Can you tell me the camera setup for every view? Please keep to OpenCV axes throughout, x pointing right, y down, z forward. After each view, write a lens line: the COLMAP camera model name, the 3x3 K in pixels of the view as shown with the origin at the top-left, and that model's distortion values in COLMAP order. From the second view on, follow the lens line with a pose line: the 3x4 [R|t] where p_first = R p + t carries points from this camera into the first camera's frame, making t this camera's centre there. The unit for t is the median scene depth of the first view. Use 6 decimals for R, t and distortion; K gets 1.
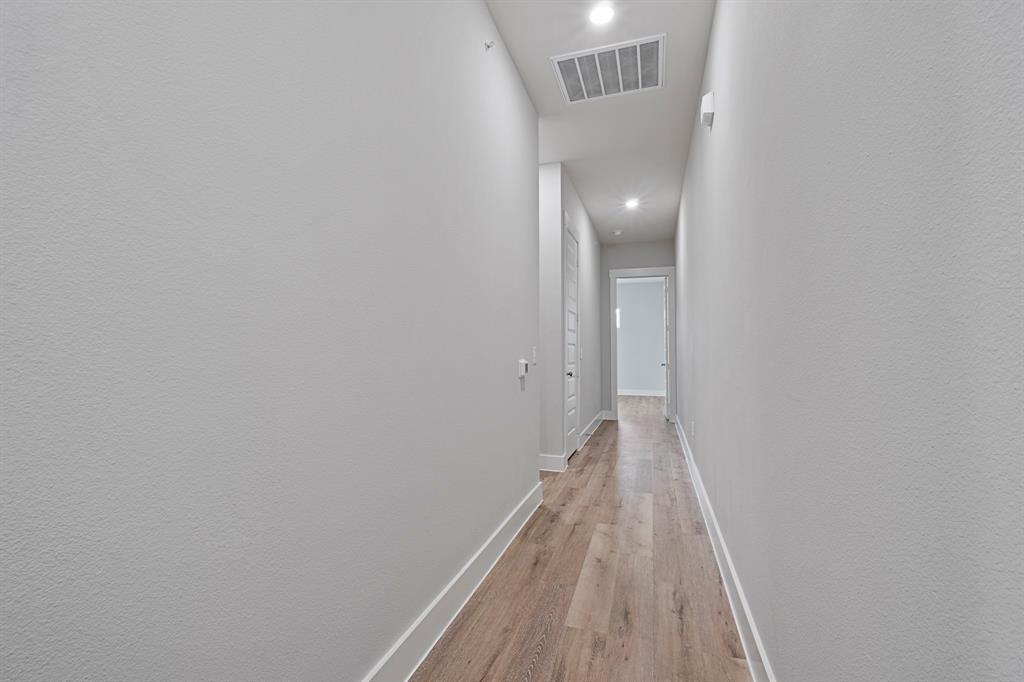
lens RADIAL K [[451.3, 0, 507.4], [0, 451.3, 355.3], [0, 0, 1]] dist [0.001781, 0.000194]
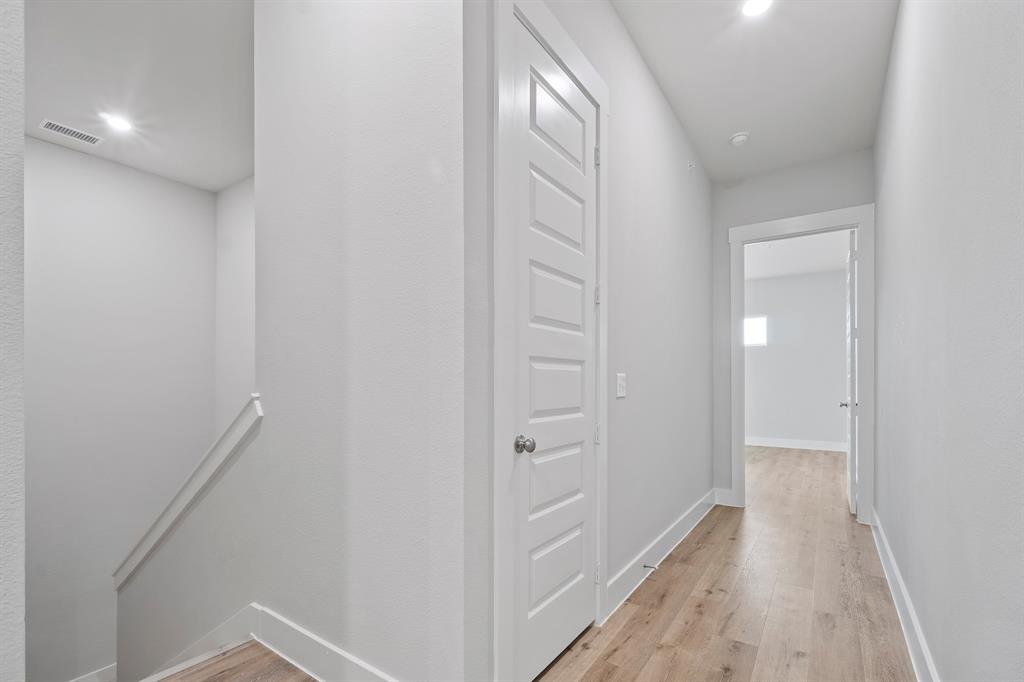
lens RADIAL K [[461.6, 0, 507.4], [0, 461.6, 378.2], [0, 0, 1]] dist [0.002586, 0.000513]
pose [[0.956664, 0.011261, -0.290975, 0.132843], [-0.012504, 0.999919, -0.002413, -0.005706], [0.290924, 0.005946, 0.956728, 0.390453]]
